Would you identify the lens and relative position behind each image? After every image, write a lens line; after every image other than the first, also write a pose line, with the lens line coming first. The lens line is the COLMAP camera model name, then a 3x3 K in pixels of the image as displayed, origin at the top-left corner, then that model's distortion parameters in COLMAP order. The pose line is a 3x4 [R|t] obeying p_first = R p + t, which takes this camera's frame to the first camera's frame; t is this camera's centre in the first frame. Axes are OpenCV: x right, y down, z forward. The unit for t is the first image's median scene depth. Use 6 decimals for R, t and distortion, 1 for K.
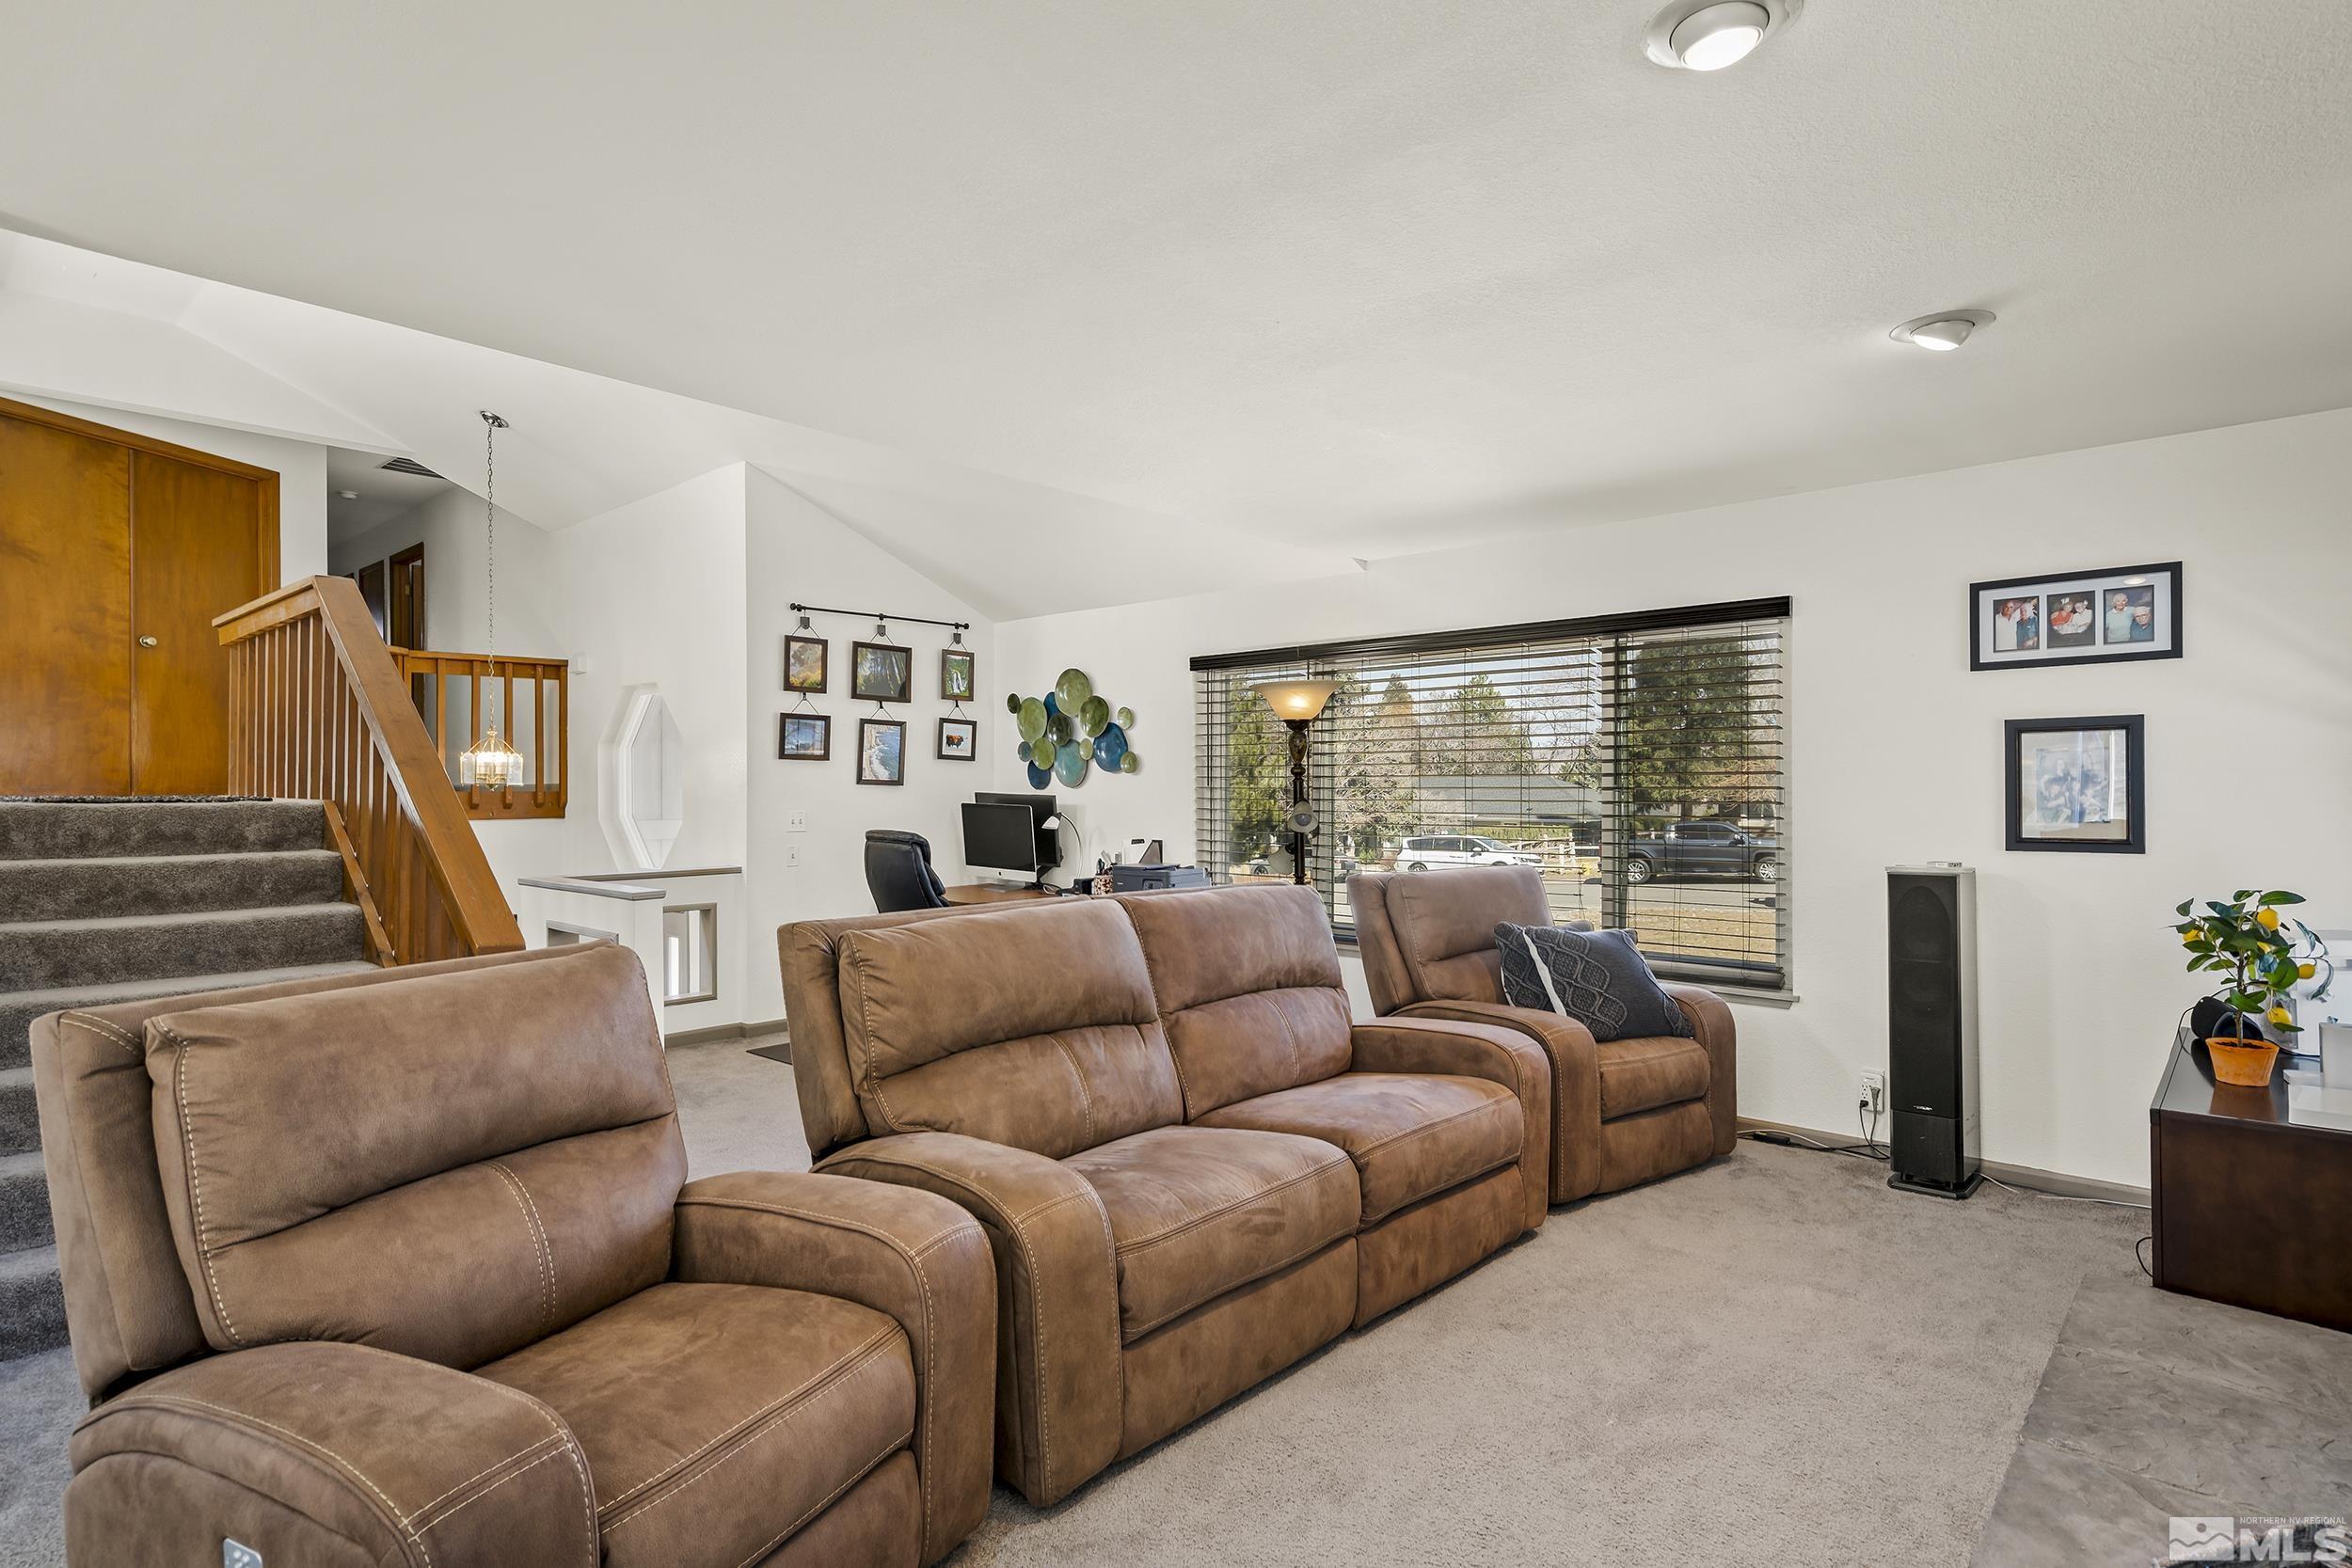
lens RADIAL K [[1205.6, 0, 1174.1], [0, 1205.6, 781.6], [0, 0, 1]] dist [0.000227, 0.000099]
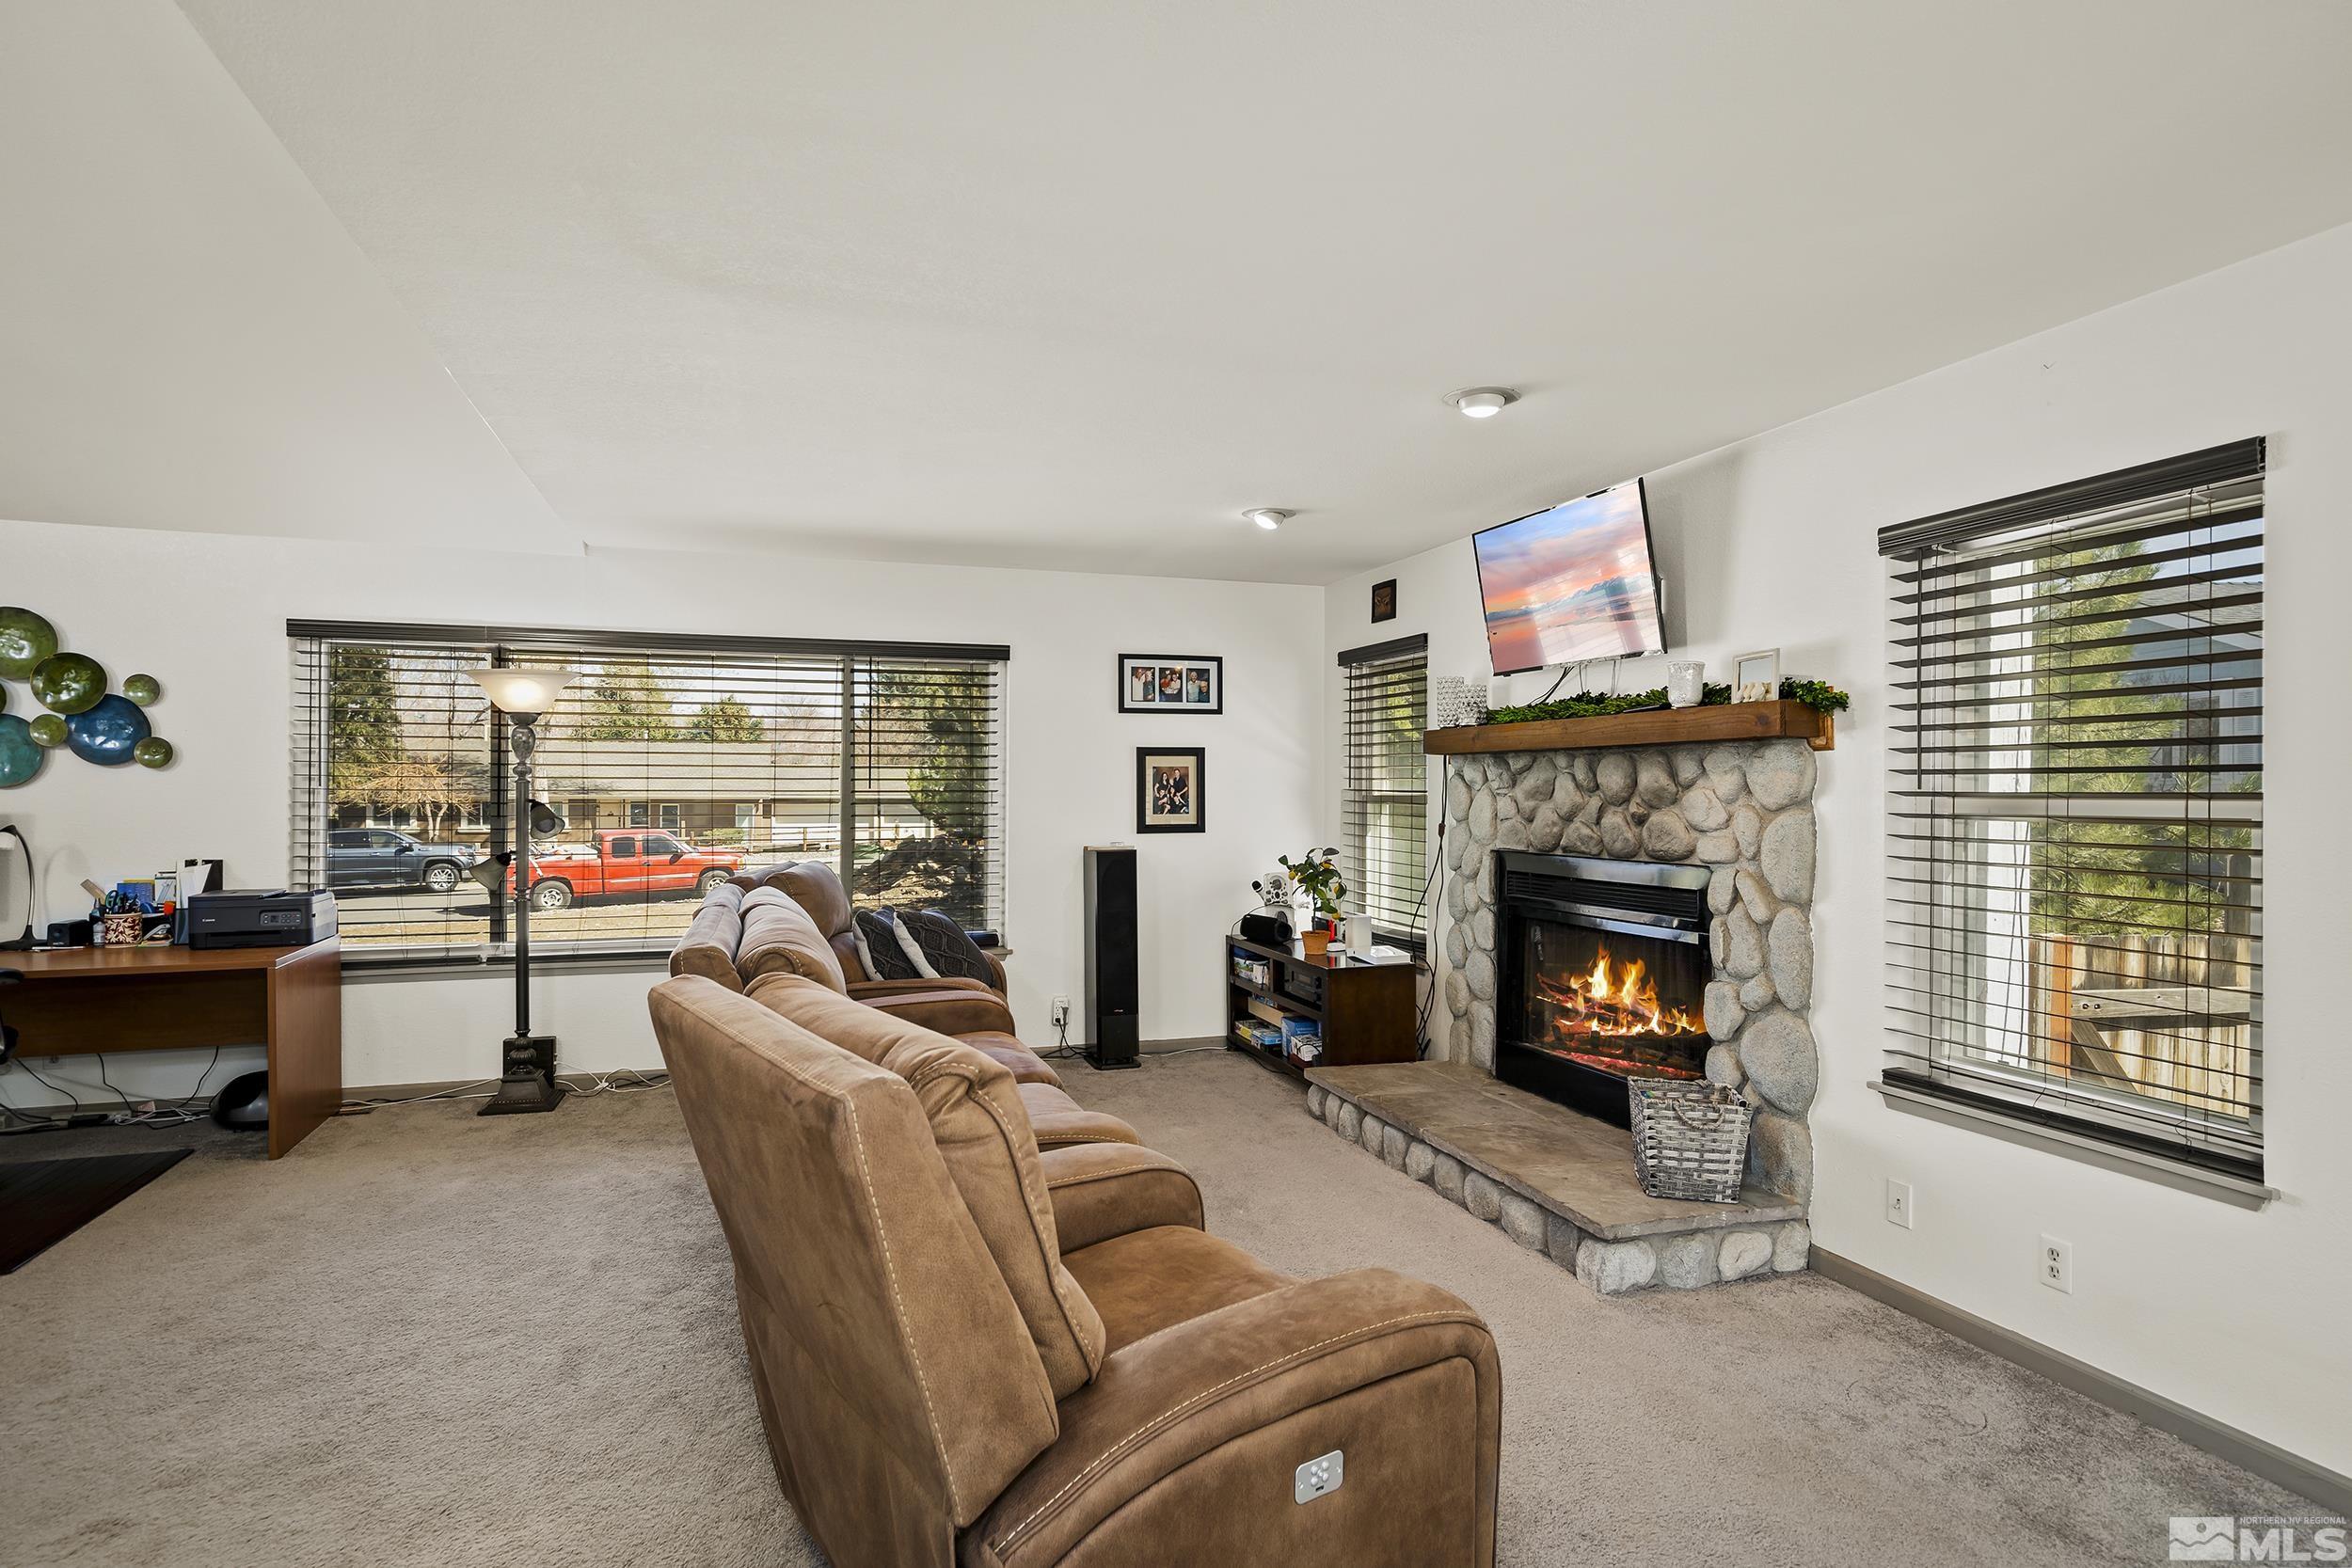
lens RADIAL K [[1259.8, 0, 1173.1], [0, 1259.8, 787.7], [0, 0, 1]] dist [0.004749, 0.000853]
pose [[0.492499, 0.005638, 0.870295, -0.659959], [-0.008223, 0.999965, -0.001825, 0.002156], [-0.870274, -0.006258, 0.492528, 0.185984]]
